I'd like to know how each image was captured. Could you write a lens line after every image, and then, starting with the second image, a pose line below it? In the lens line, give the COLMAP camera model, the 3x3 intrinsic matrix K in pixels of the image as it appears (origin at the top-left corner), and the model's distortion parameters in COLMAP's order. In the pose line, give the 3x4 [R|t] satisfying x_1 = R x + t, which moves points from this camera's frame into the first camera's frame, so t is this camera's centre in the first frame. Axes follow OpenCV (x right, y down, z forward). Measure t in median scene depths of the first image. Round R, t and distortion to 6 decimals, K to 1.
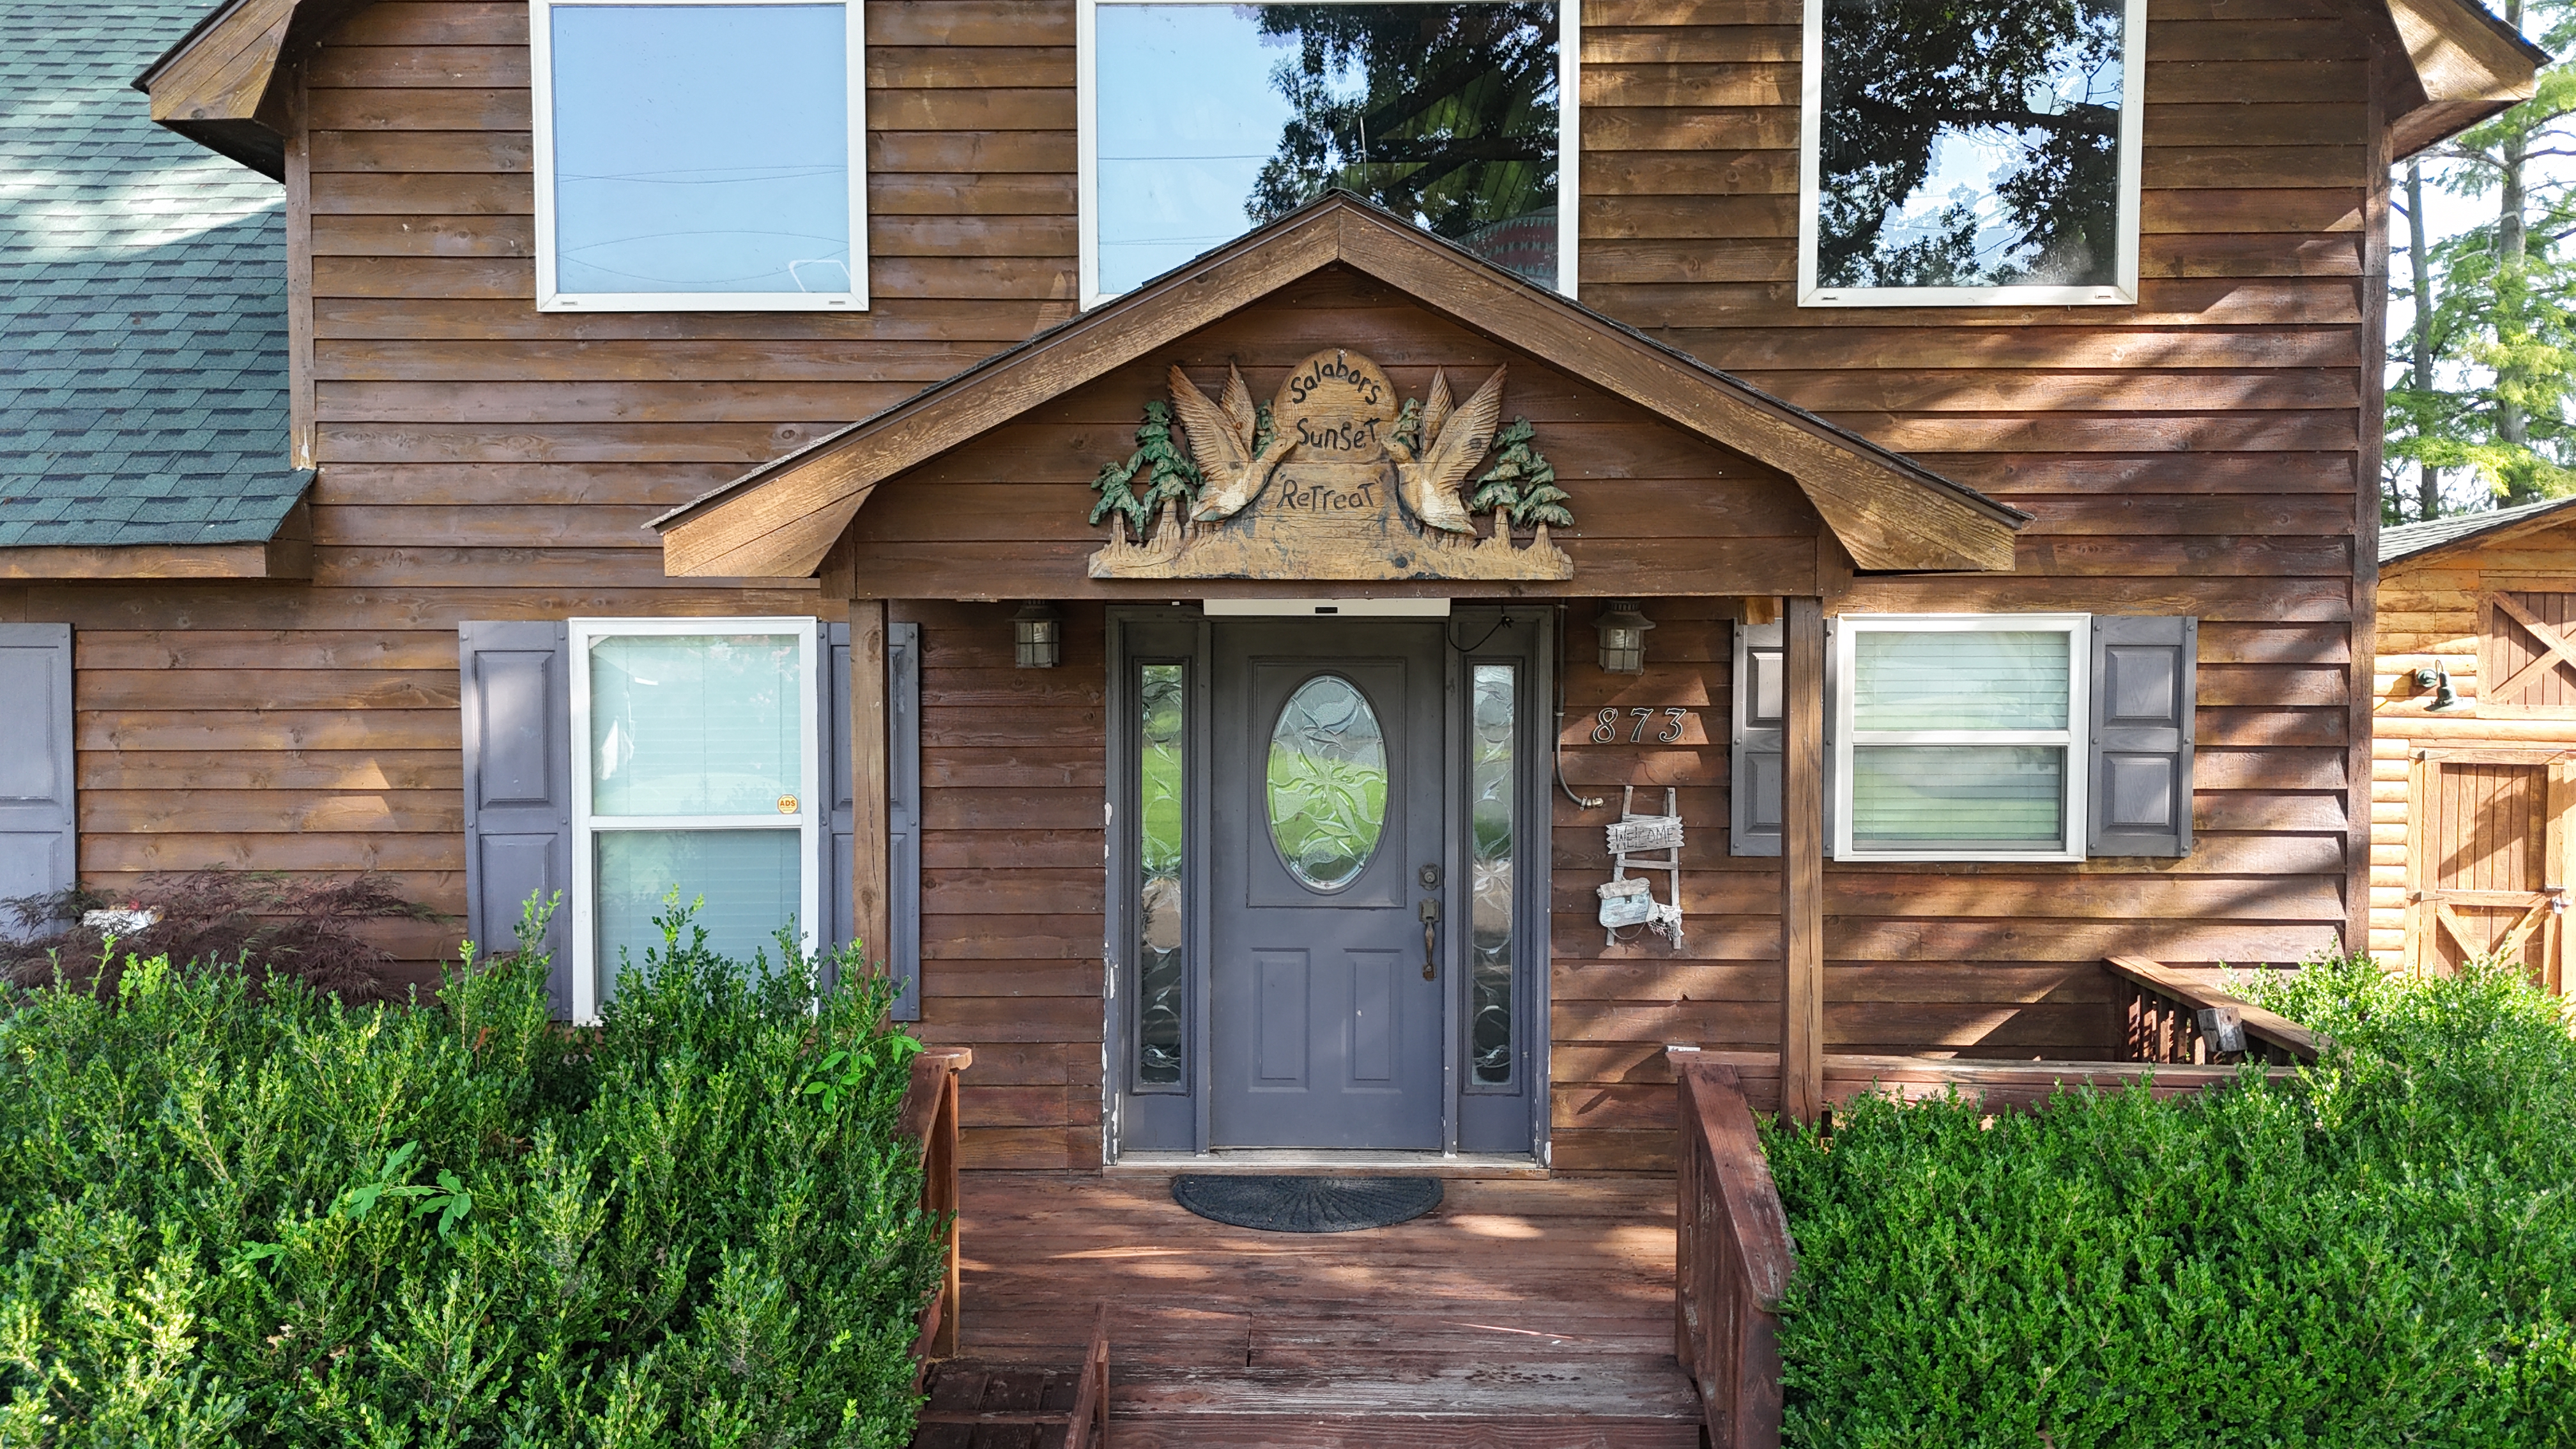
lens RADIAL K [[1923.6, 0, 1284.7], [0, 1923.6, 683.0], [0, 0, 1]] dist [0.078363, -0.069652]
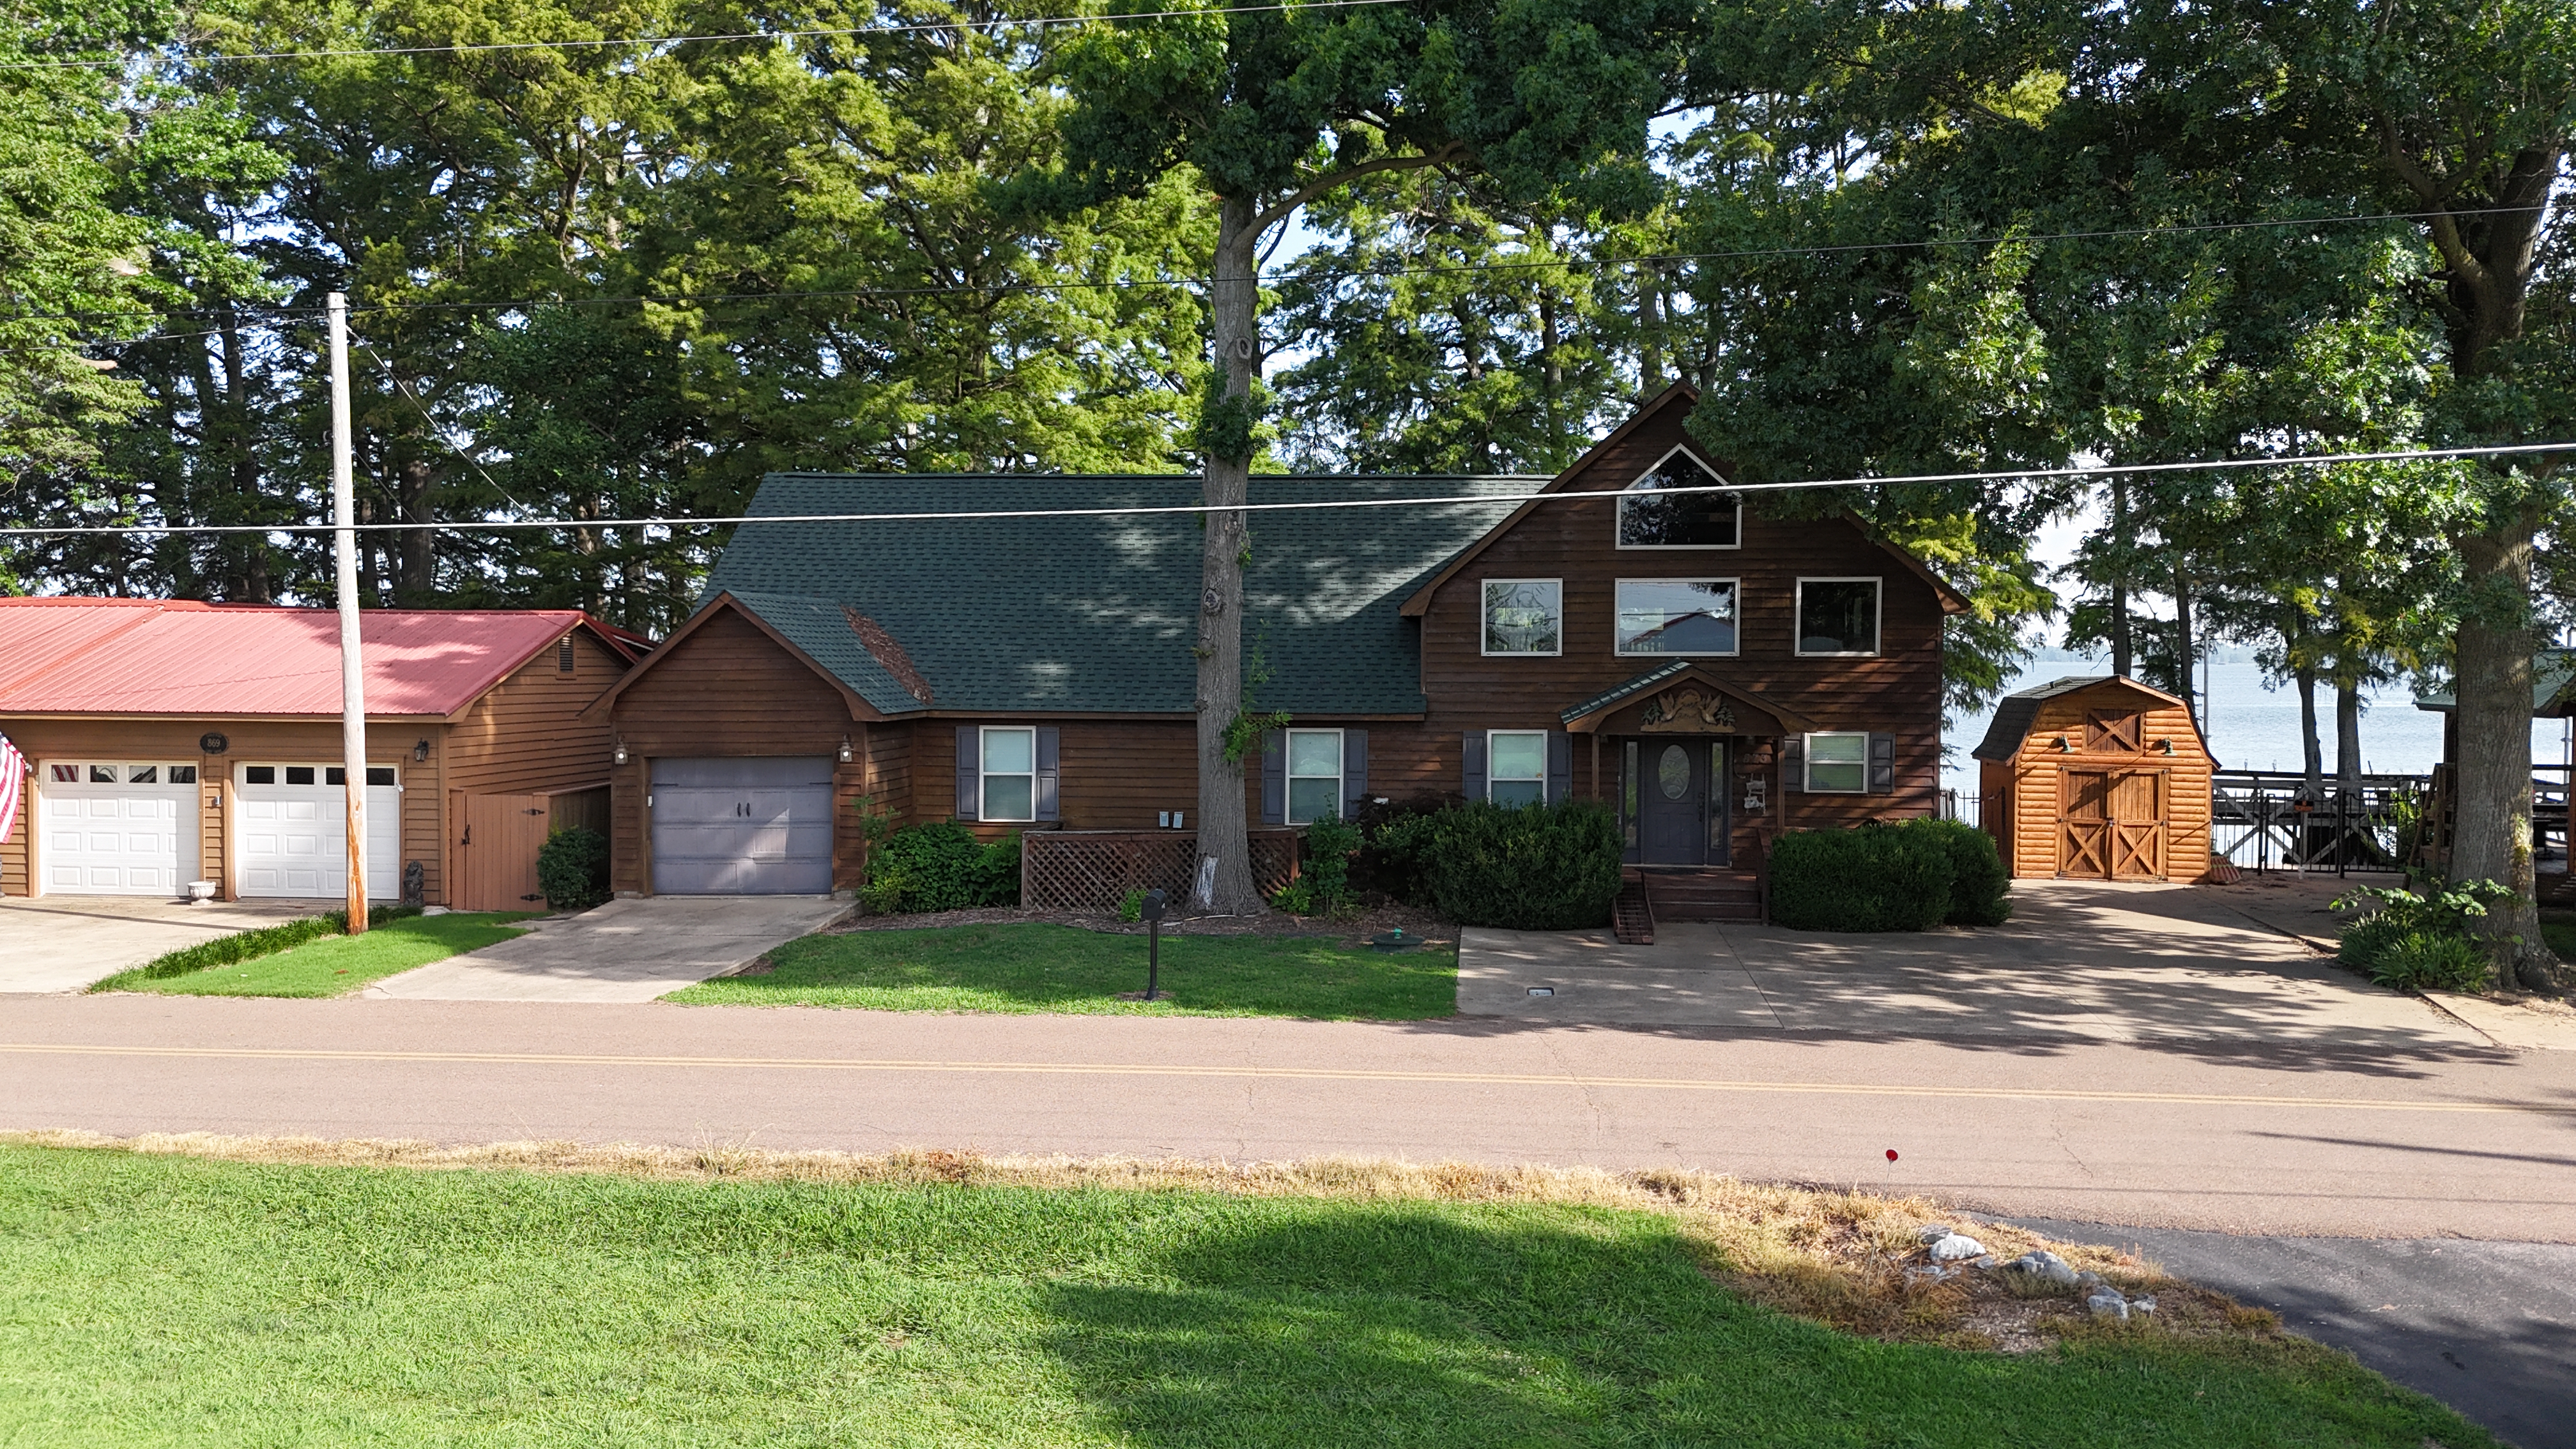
lens RADIAL K [[1958.1, 0, 1220.2], [0, 1958.1, 680.9], [0, 0, 1]] dist [-0.002399, 0.003907]
pose [[0.991905, 0.002850, -0.126951, -0.403717], [-0.003708, 0.999972, -0.006517, -0.108631], [0.126929, 0.006934, 0.991888, -3.192992]]
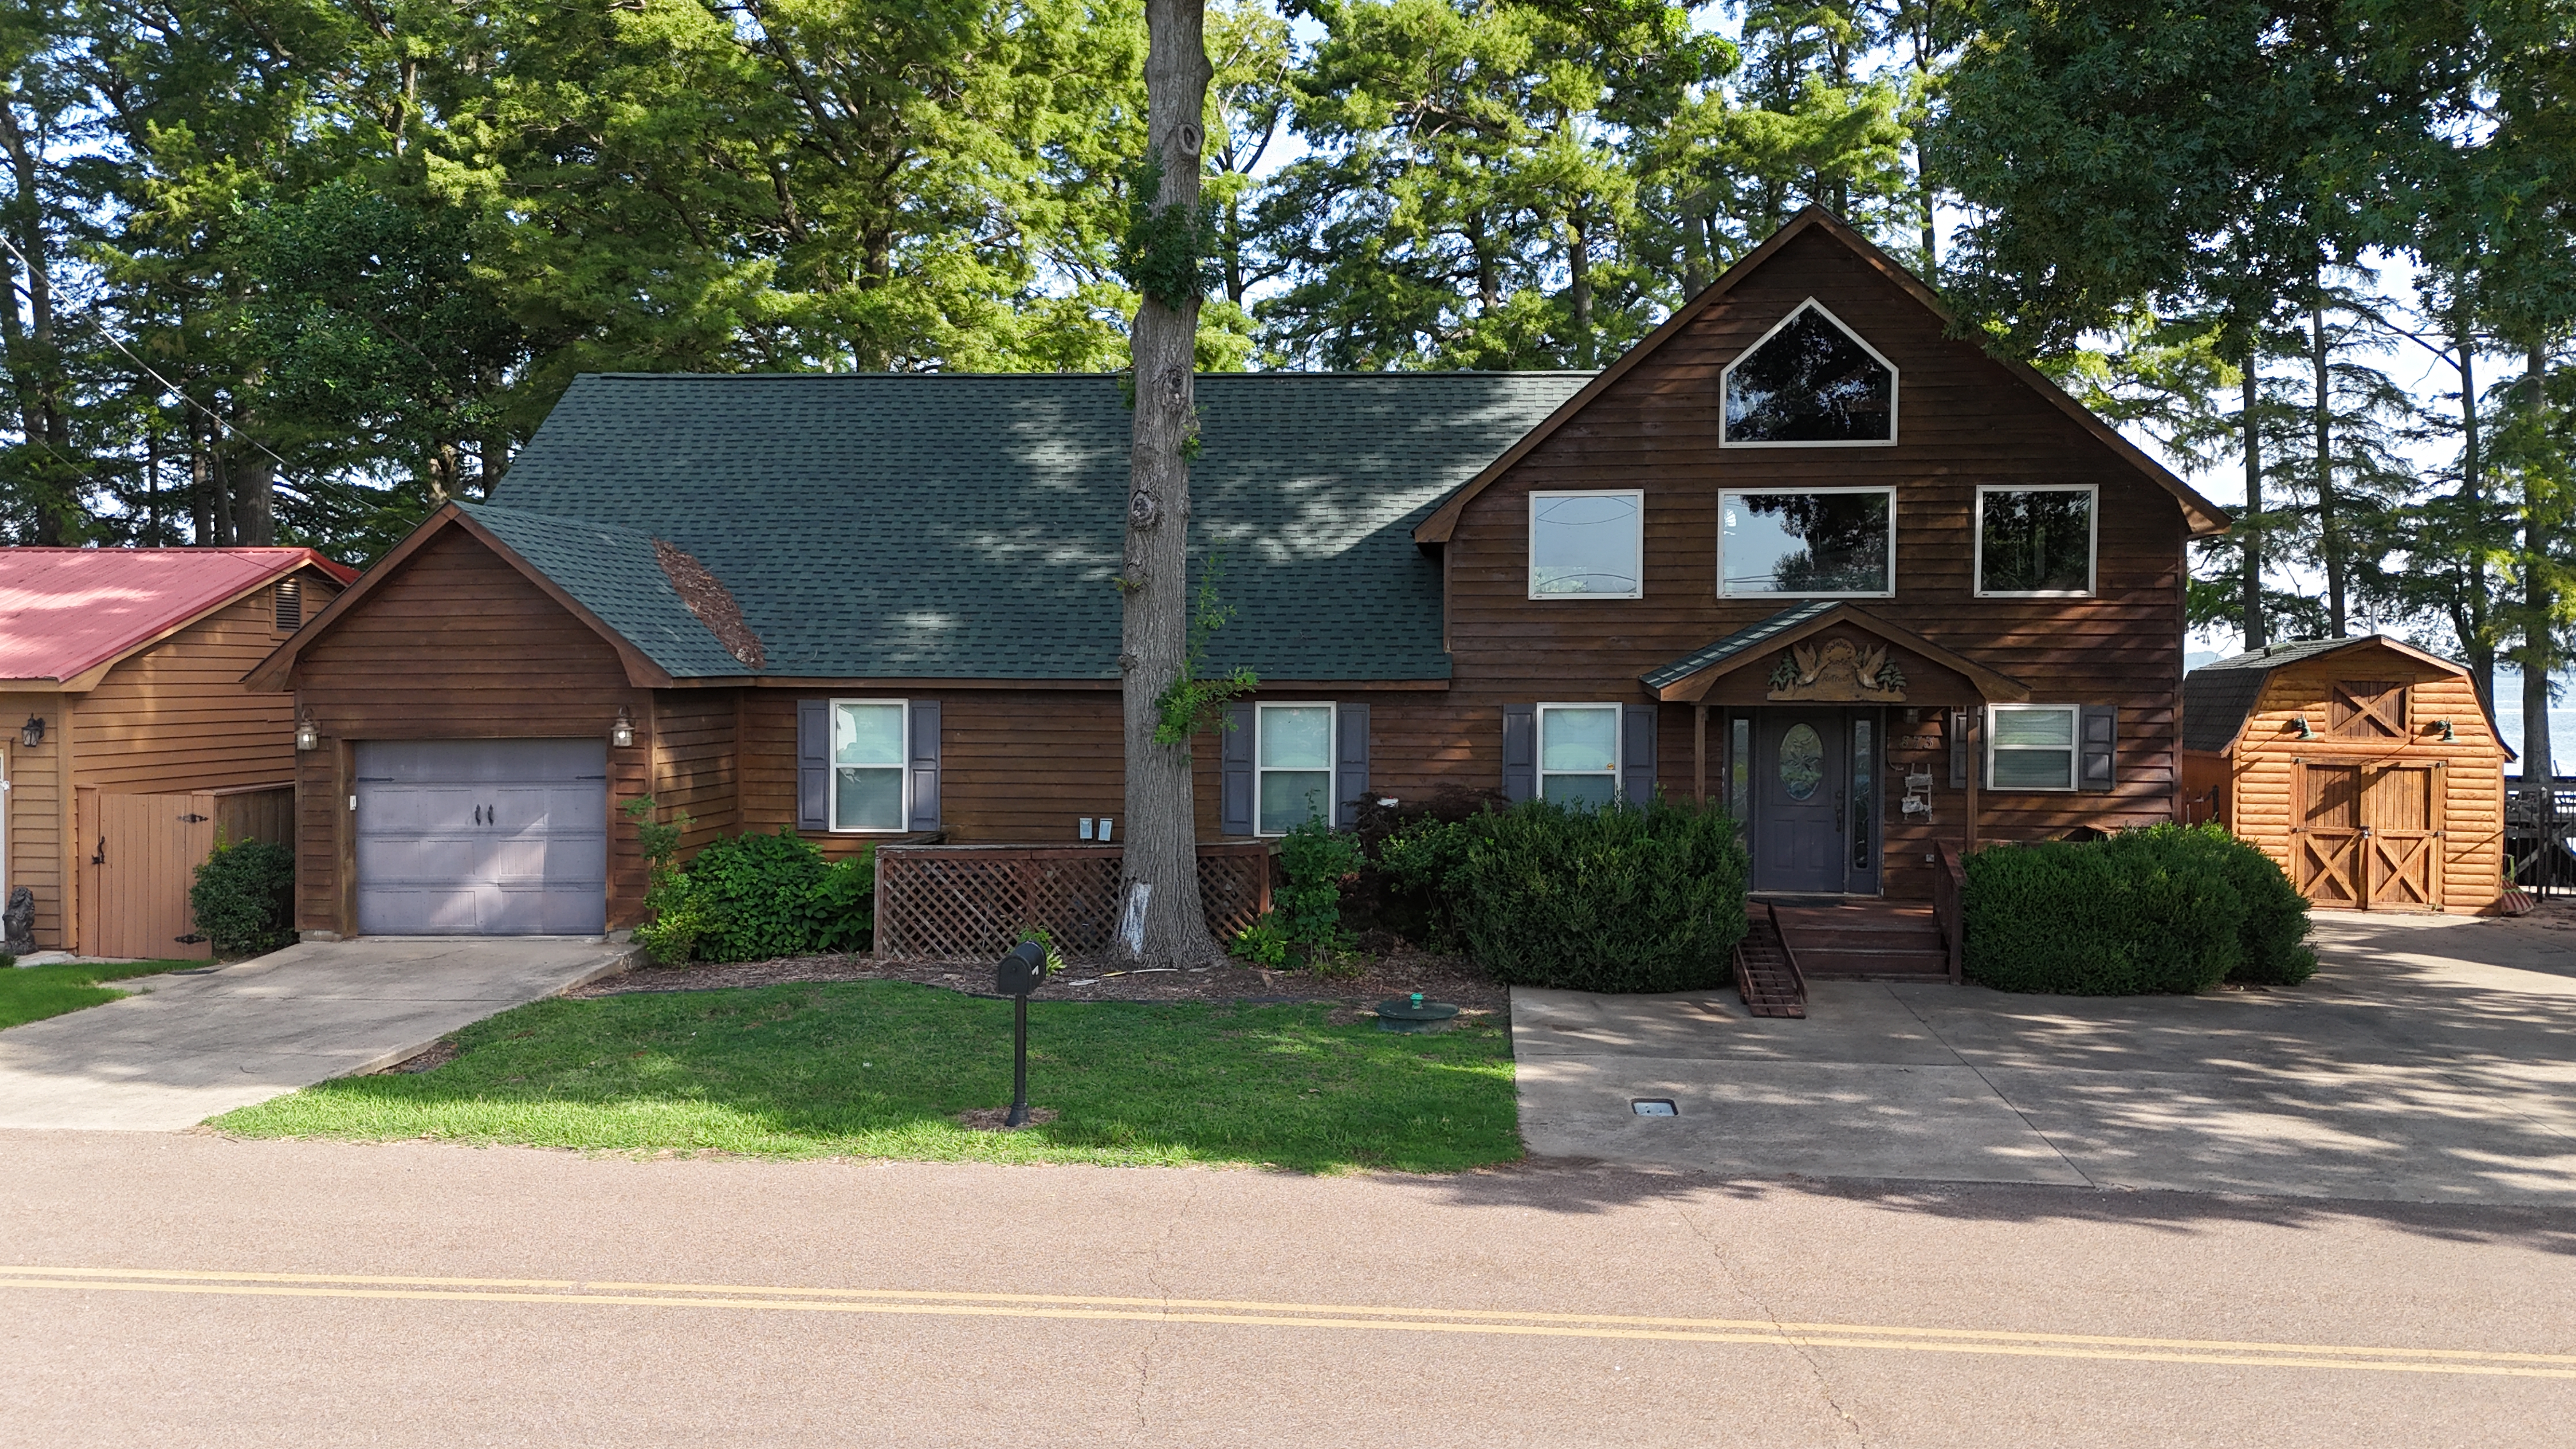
lens RADIAL K [[1958.1, 0, 1220.2], [0, 1958.1, 680.9], [0, 0, 1]] dist [-0.002399, 0.003907]
pose [[0.992208, 0.002058, -0.124576, -0.475184], [-0.003648, 0.999915, -0.012537, -0.028297], [0.124539, 0.012894, 0.992131, -1.995935]]
